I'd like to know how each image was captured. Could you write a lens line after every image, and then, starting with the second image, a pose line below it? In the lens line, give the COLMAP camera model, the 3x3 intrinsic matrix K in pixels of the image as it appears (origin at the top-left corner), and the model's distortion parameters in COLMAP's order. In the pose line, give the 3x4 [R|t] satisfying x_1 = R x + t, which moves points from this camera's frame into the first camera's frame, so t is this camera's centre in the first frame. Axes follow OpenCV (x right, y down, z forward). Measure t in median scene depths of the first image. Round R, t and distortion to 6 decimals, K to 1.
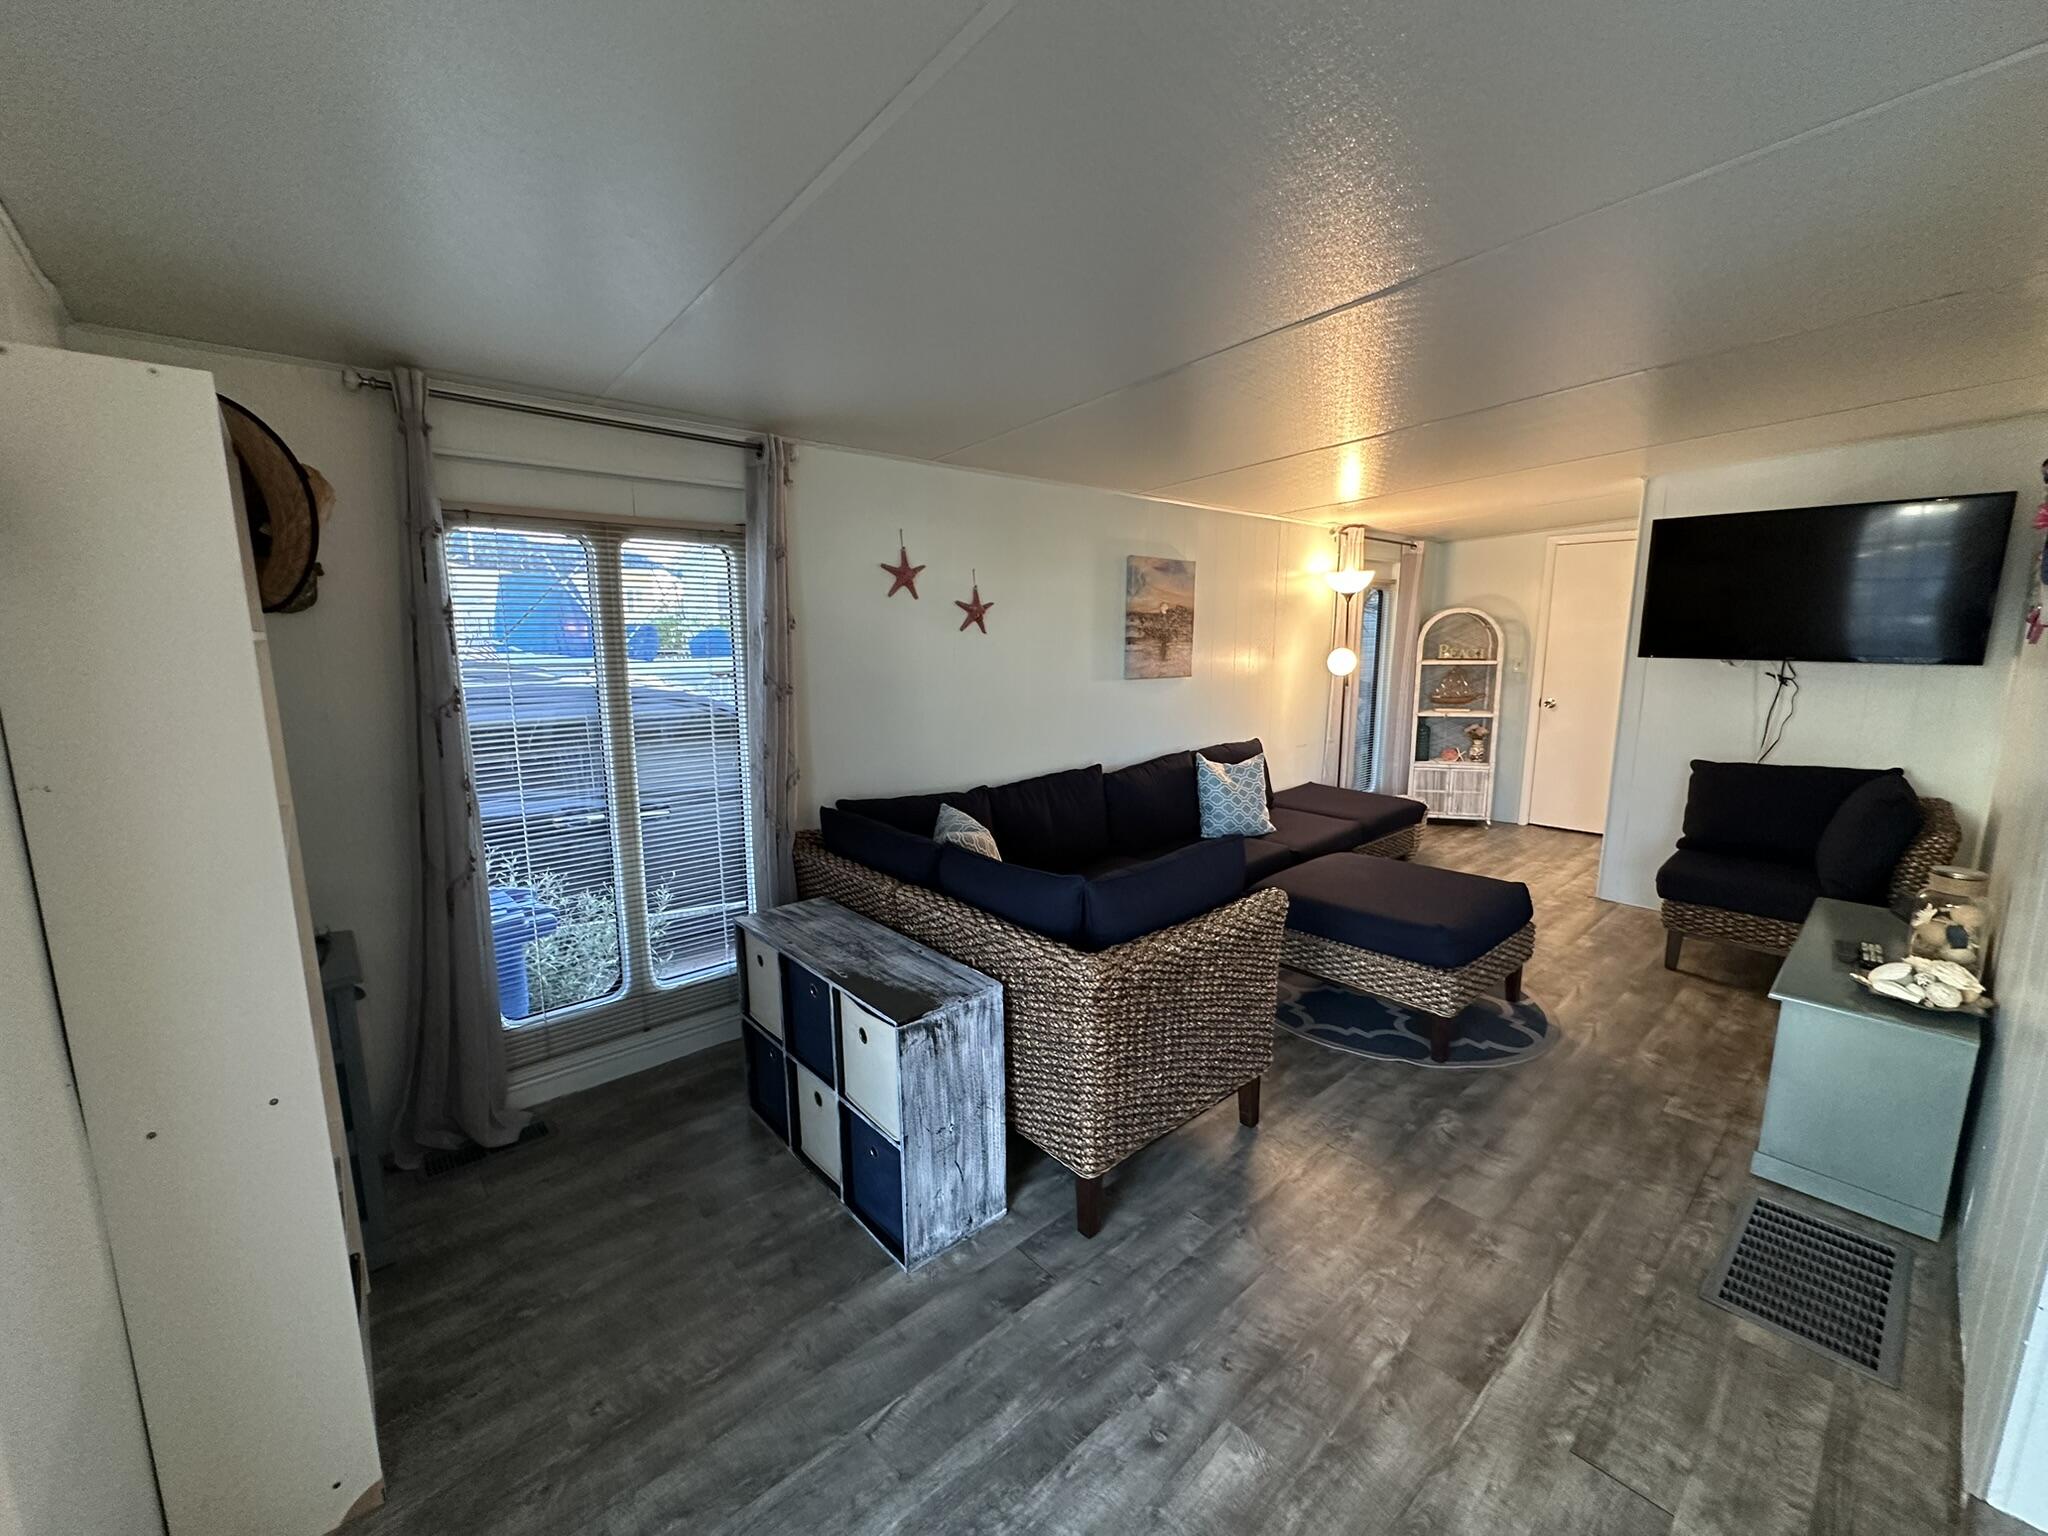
lens RADIAL K [[817.5, 0, 1020.4], [0, 817.5, 768.3], [0, 0, 1]] dist [-0.001991, 0.000387]
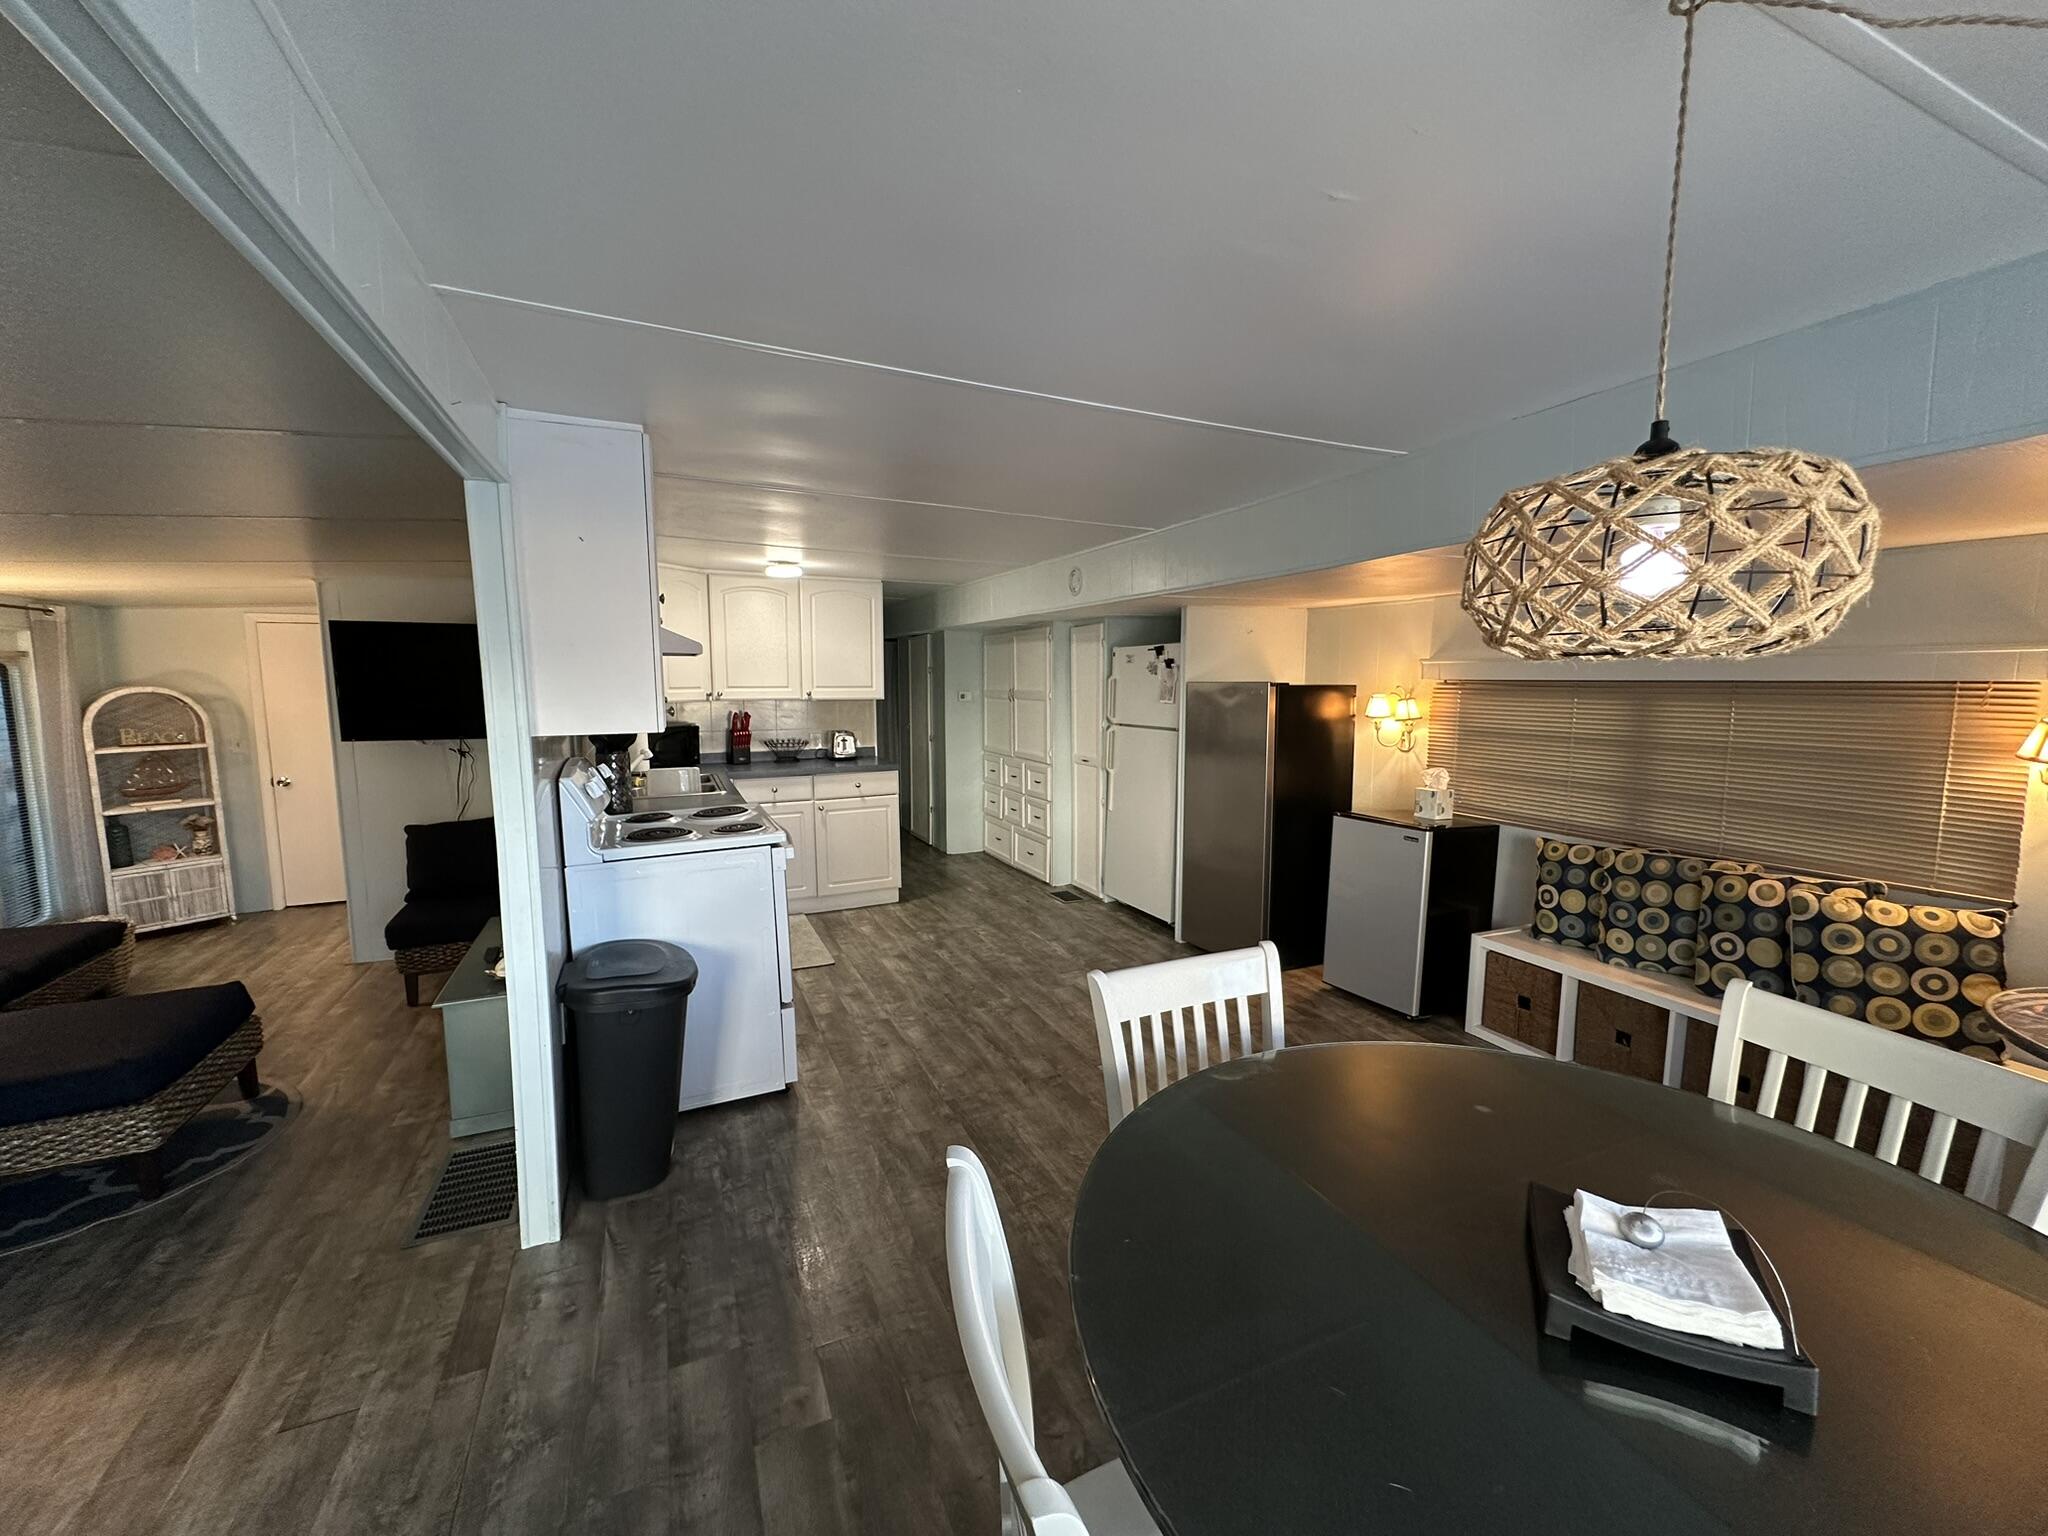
lens RADIAL K [[817.5, 0, 1024.3], [0, 817.5, 768.8], [0, 0, 1]] dist [-0.001991, 0.000387]
pose [[0.298782, -0.105106, 0.948516, -0.021875], [0.155927, 0.985936, 0.060136, -0.022250], [-0.941497, 0.129932, 0.310969, -0.213107]]
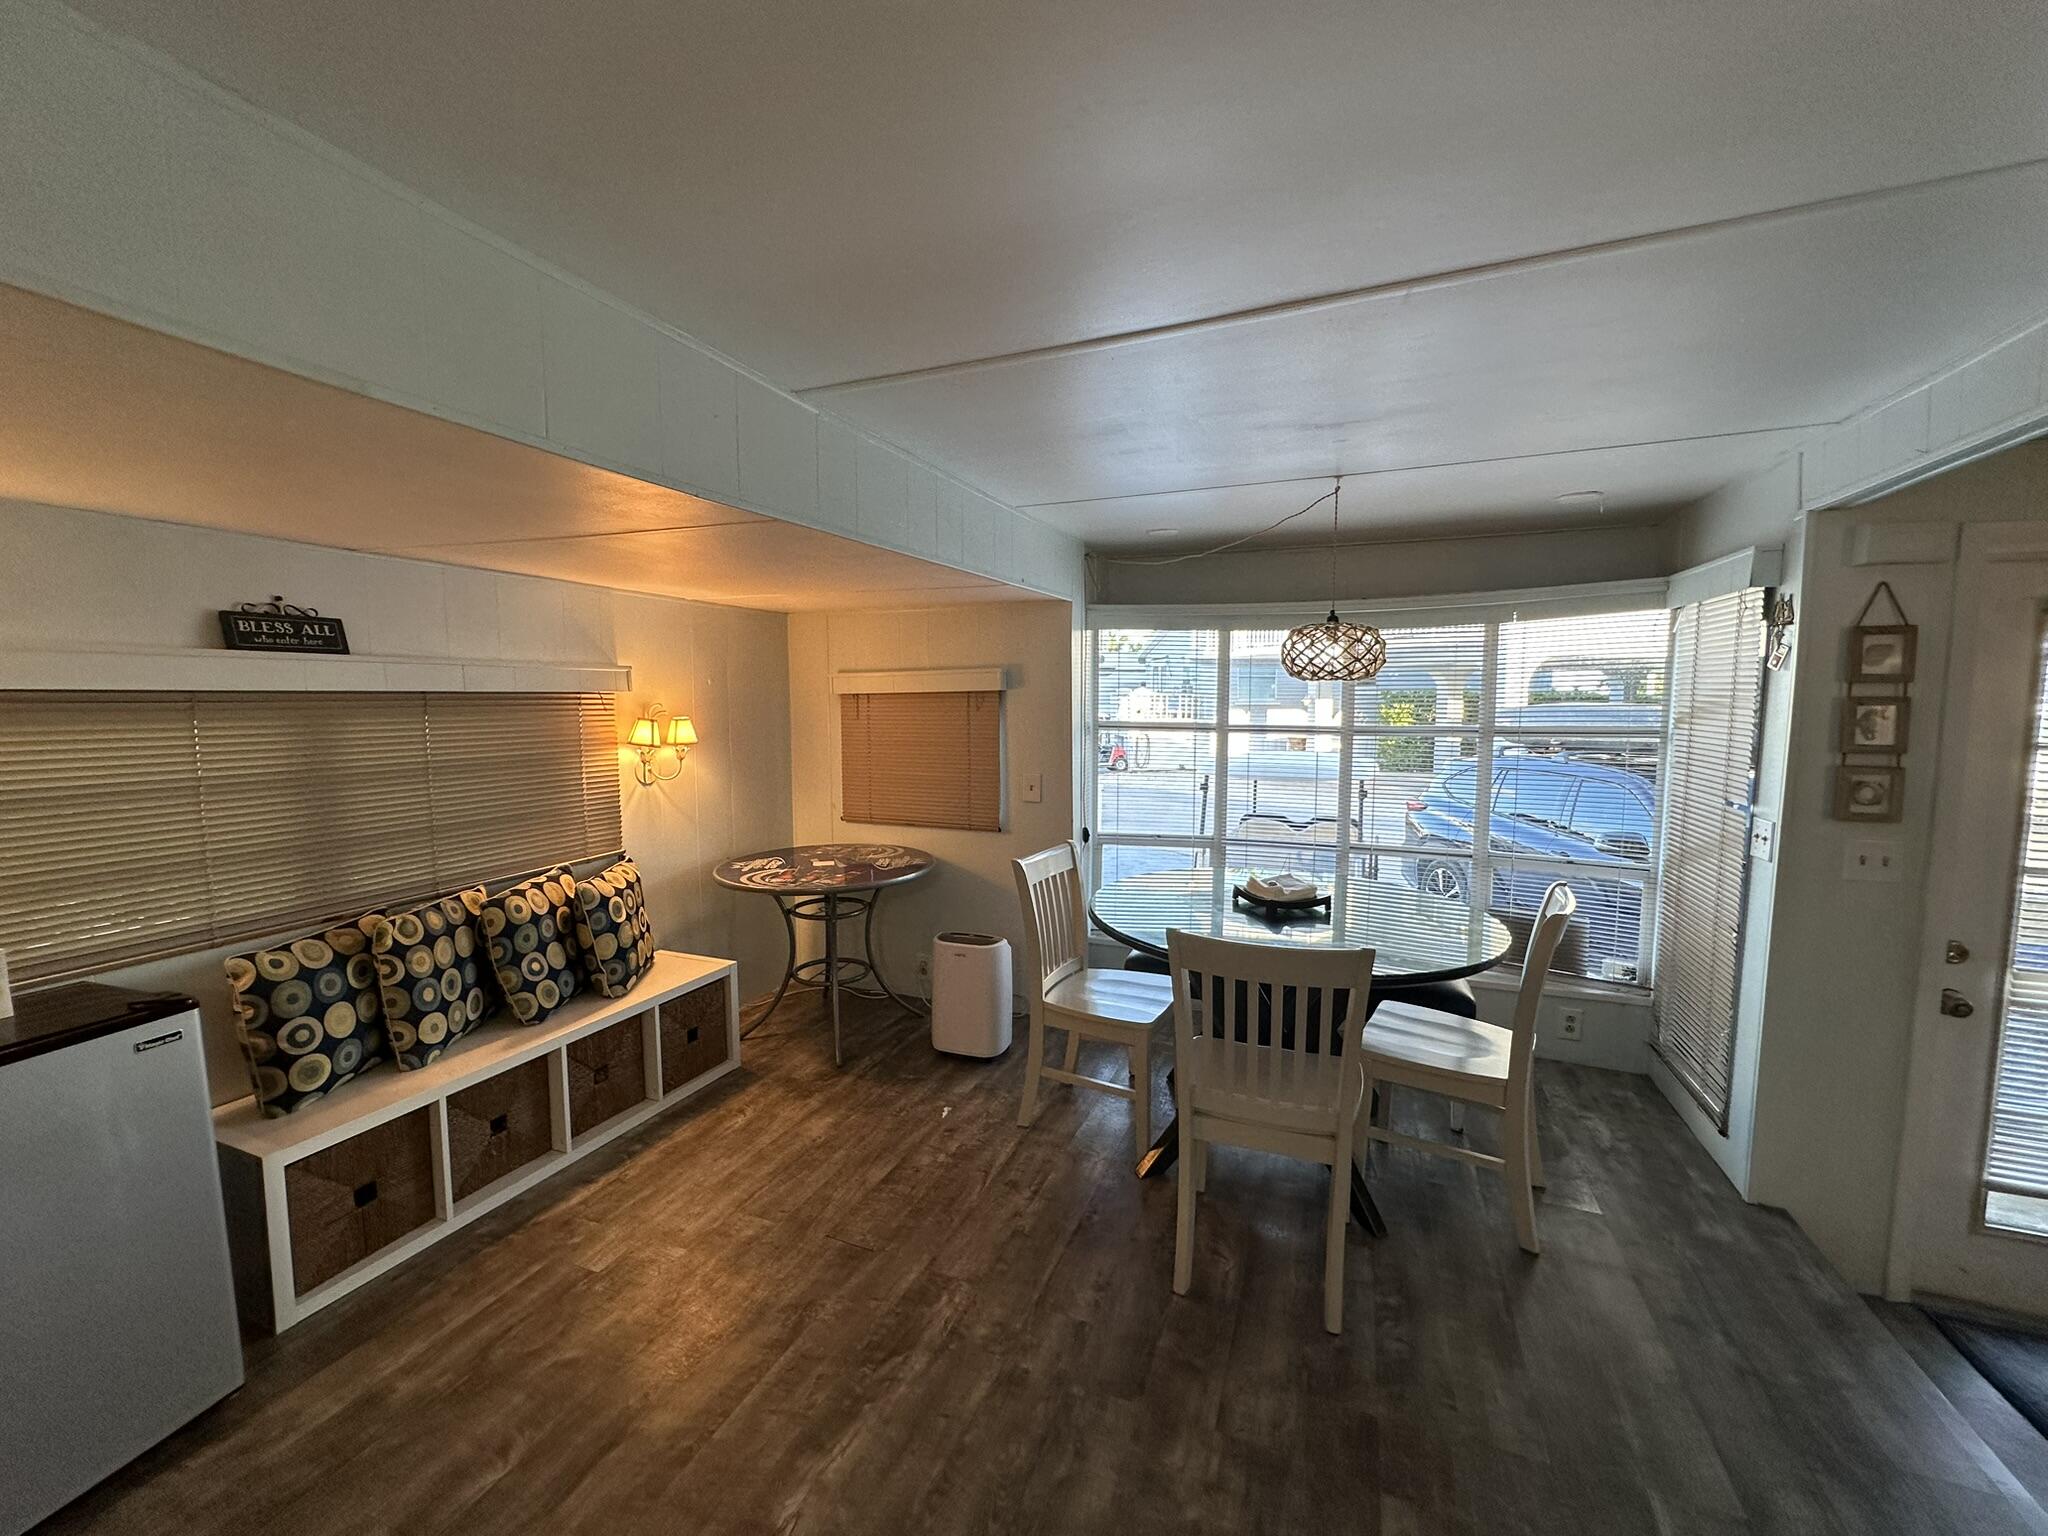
lens RADIAL K [[817.5, 0, 1023.9], [0, 817.5, 765.0], [0, 0, 1]] dist [-0.001991, 0.000387]
pose [[-0.893328, 0.039728, -0.447646, 0.698692], [-0.071387, 0.970893, 0.228626, -0.077622], [0.443700, 0.236195, -0.864490, 0.158470]]
